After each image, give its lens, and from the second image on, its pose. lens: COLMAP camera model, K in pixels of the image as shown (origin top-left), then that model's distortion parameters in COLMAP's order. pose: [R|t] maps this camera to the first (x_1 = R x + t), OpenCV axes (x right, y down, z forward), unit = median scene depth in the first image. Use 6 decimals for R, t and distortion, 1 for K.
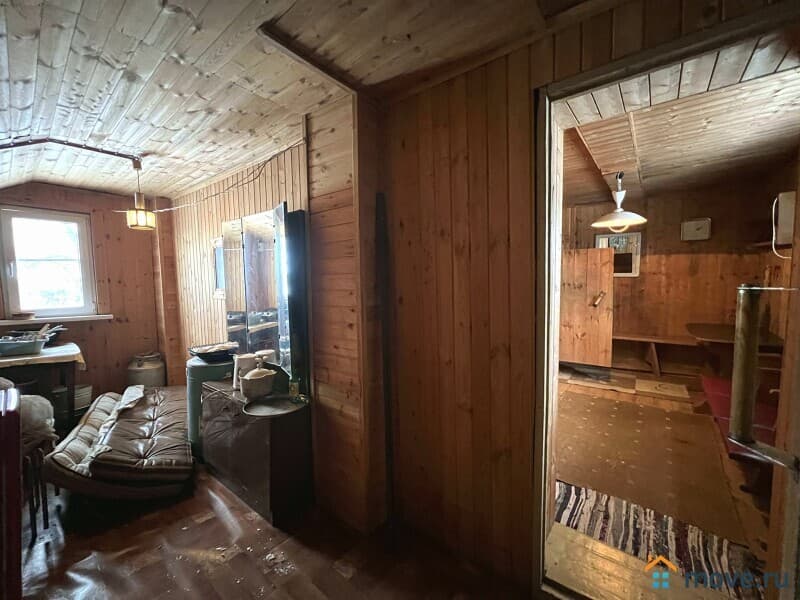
lens RADIAL K [[320.0, 0, 398.6], [0, 320.0, 298.5], [0, 0, 1]] dist [-0.000269, -0.000466]
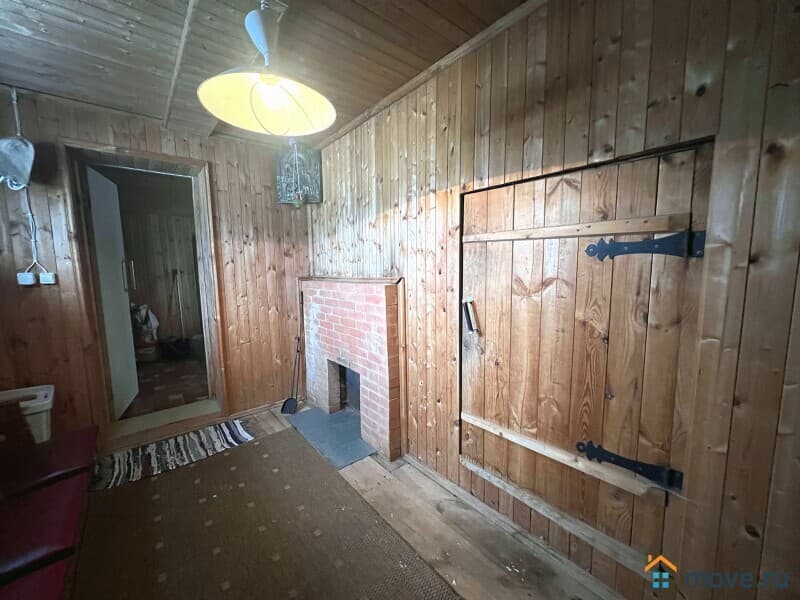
lens RADIAL K [[320.0, 0, 397.6], [0, 320.0, 297.6], [0, 0, 1]] dist [-0.000269, -0.000466]
pose [[-0.201088, 0.131558, -0.970699, 0.780565], [-0.056414, 0.987741, 0.145554, -0.066098], [0.977947, 0.084030, -0.191201, 0.922228]]
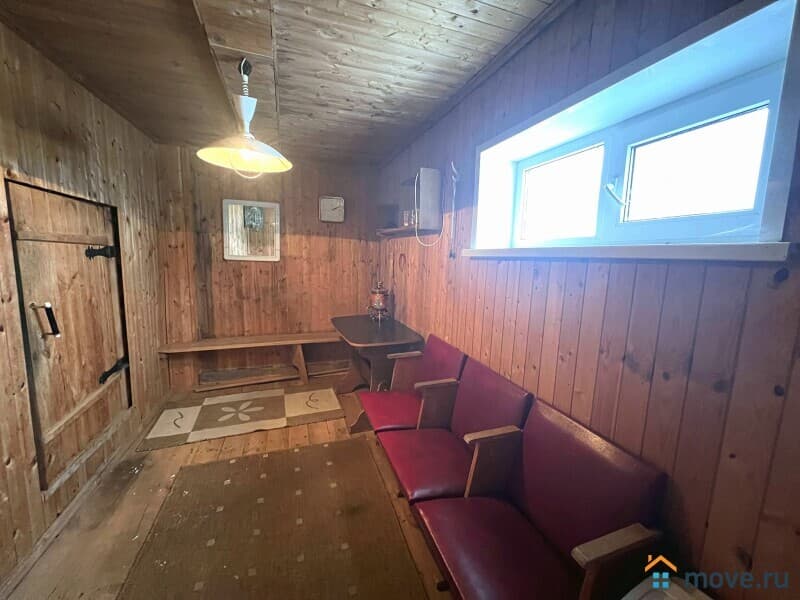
lens RADIAL K [[320.0, 0, 399.4], [0, 320.0, 297.9], [0, 0, 1]] dist [-0.000269, -0.000466]
pose [[0.527701, -0.075615, 0.846058, 0.264362], [0.028061, 0.997038, 0.071607, -0.030092], [-0.848967, -0.014046, 0.528260, 0.376251]]
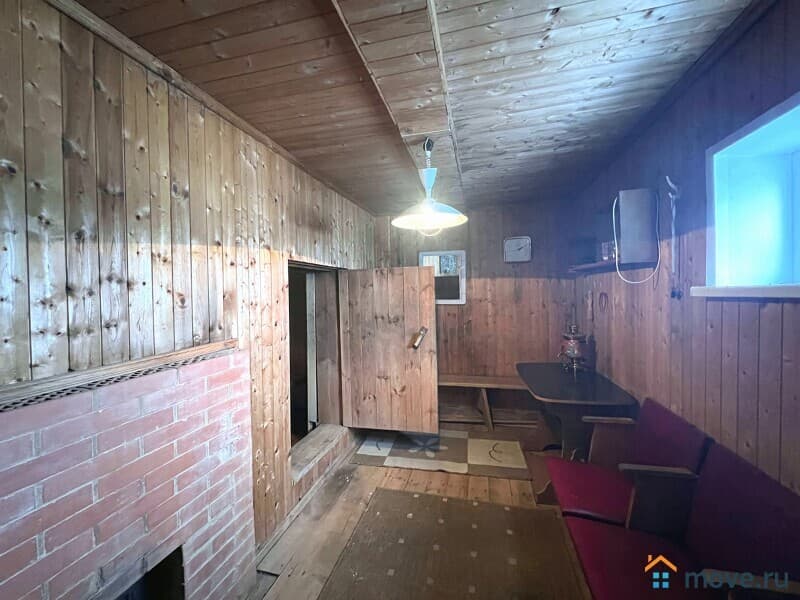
lens RADIAL K [[320.0, 0, 397.6], [0, 320.0, 298.1], [0, 0, 1]] dist [-0.000269, -0.000466]
pose [[0.912452, -0.002712, 0.409174, 0.288336], [0.032075, 0.997375, -0.064917, -0.040721], [-0.407924, 0.072358, 0.910144, 0.363699]]
